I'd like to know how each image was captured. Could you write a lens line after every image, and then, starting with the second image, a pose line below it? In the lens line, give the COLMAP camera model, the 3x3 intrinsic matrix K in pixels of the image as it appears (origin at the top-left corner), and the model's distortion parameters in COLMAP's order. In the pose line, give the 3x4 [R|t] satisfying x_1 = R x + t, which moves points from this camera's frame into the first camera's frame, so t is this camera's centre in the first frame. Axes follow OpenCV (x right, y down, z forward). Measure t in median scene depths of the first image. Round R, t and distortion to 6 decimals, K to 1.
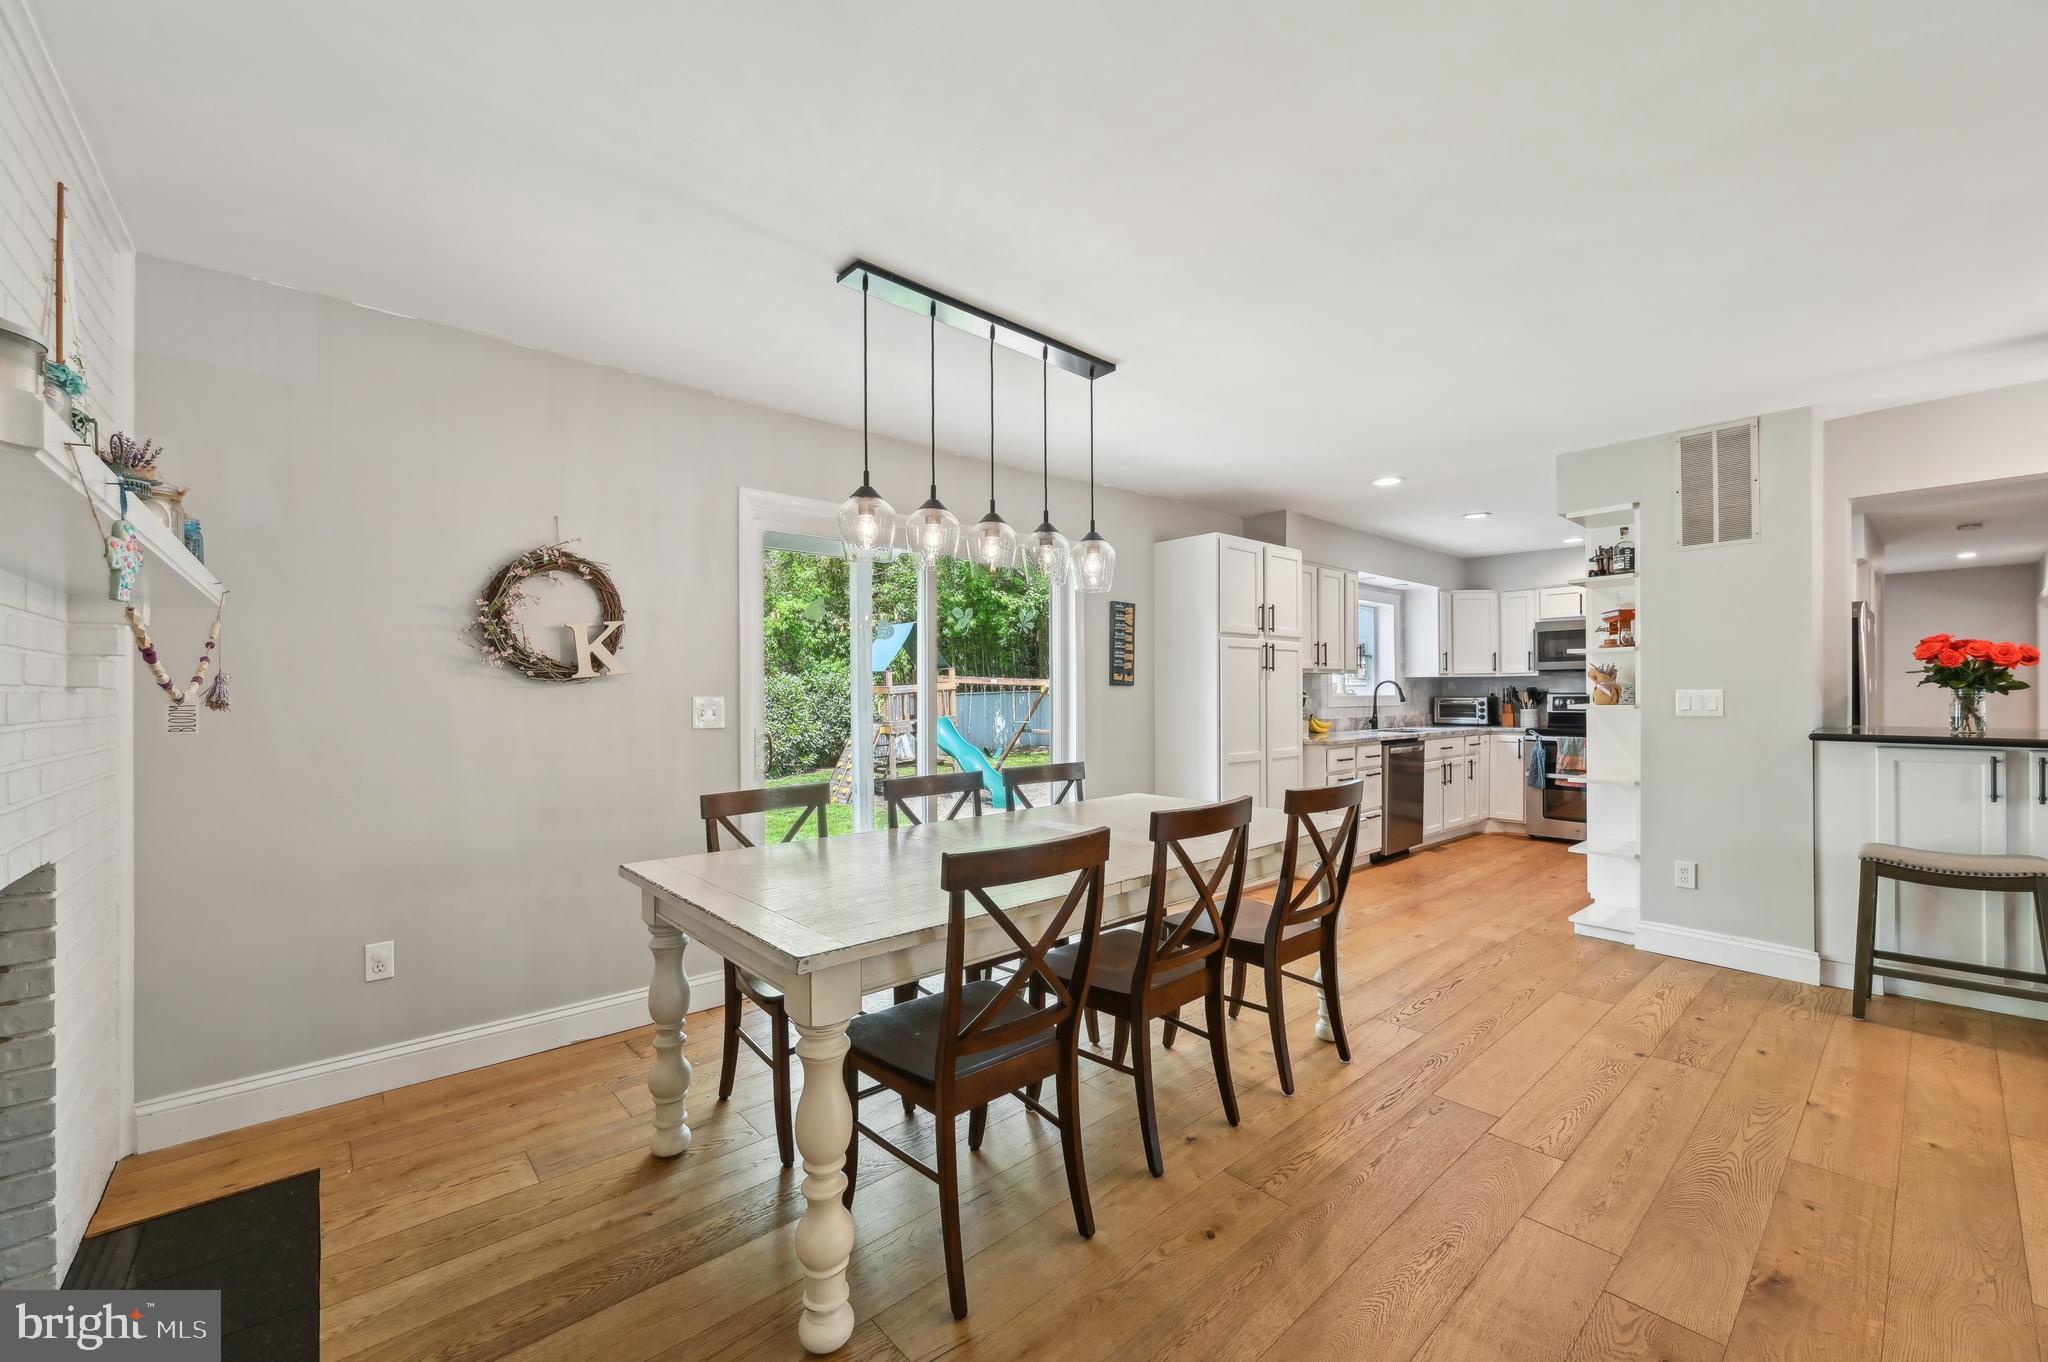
lens RADIAL K [[809.4, 0, 1031.7], [0, 809.4, 687.5], [0, 0, 1]] dist [-0.002774, 0.001448]
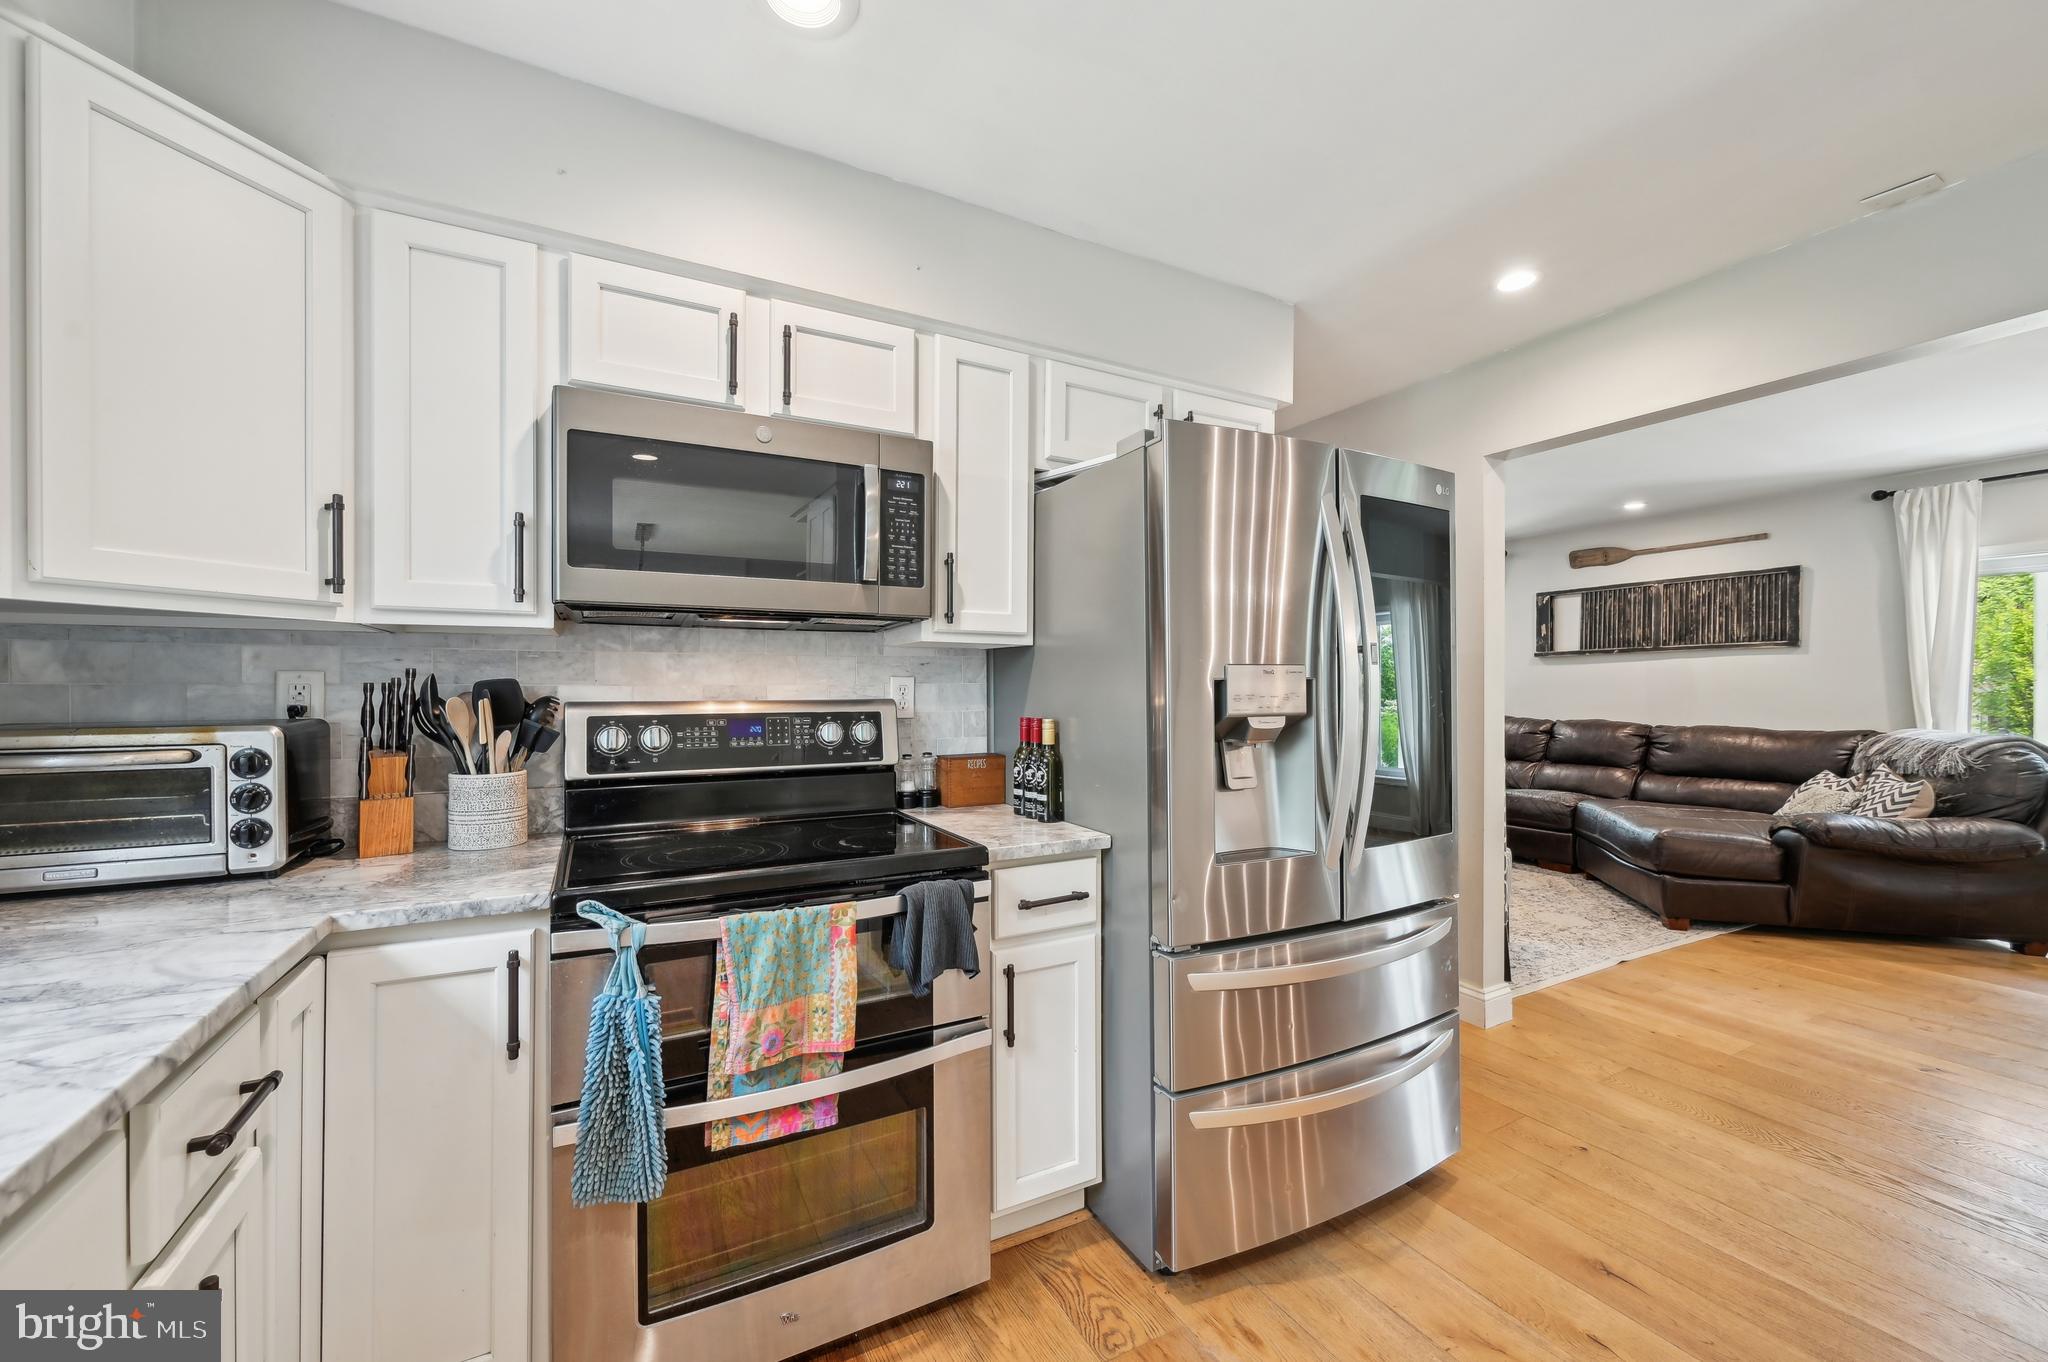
lens RADIAL K [[809.4, 0, 1031.6], [0, 809.4, 689.3], [0, 0, 1]] dist [-0.002774, 0.001448]
pose [[0.229044, 0.005792, 0.973399, 0.779517], [-0.006703, 0.999968, -0.004373, 0.004764], [-0.973393, -0.005523, 0.229075, 1.463283]]
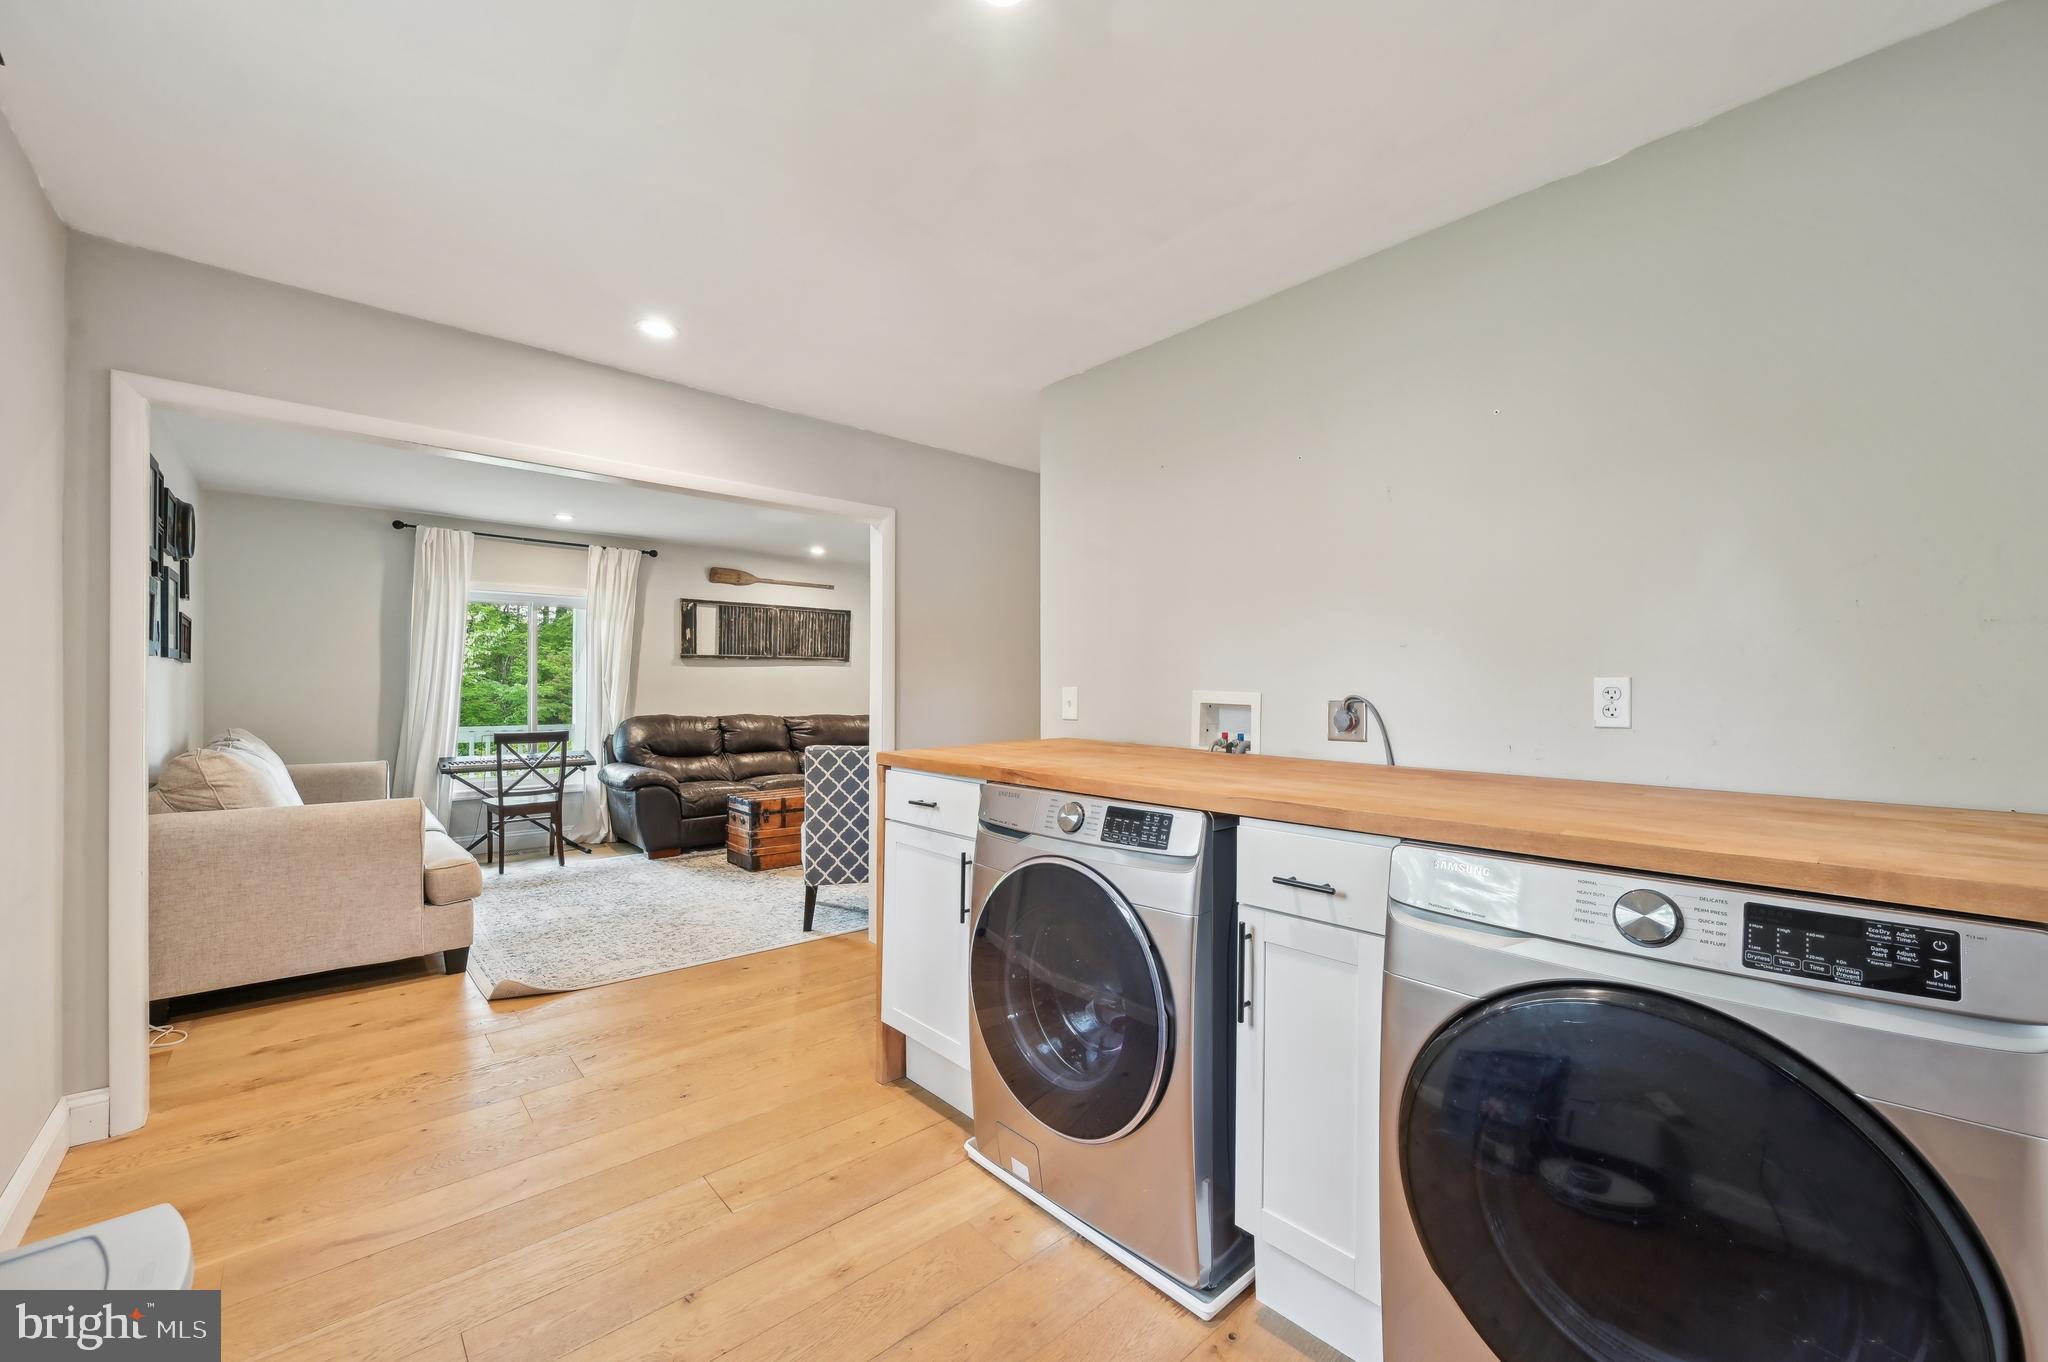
lens RADIAL K [[809.4, 0, 1041.3], [0, 809.4, 688.2], [0, 0, 1]] dist [-0.002774, 0.001448]
pose [[-0.999748, 0.004332, -0.022004, 1.888035], [0.004505, 0.999959, -0.007804, 0.006245], [0.021969, -0.007901, -0.999727, 2.618545]]
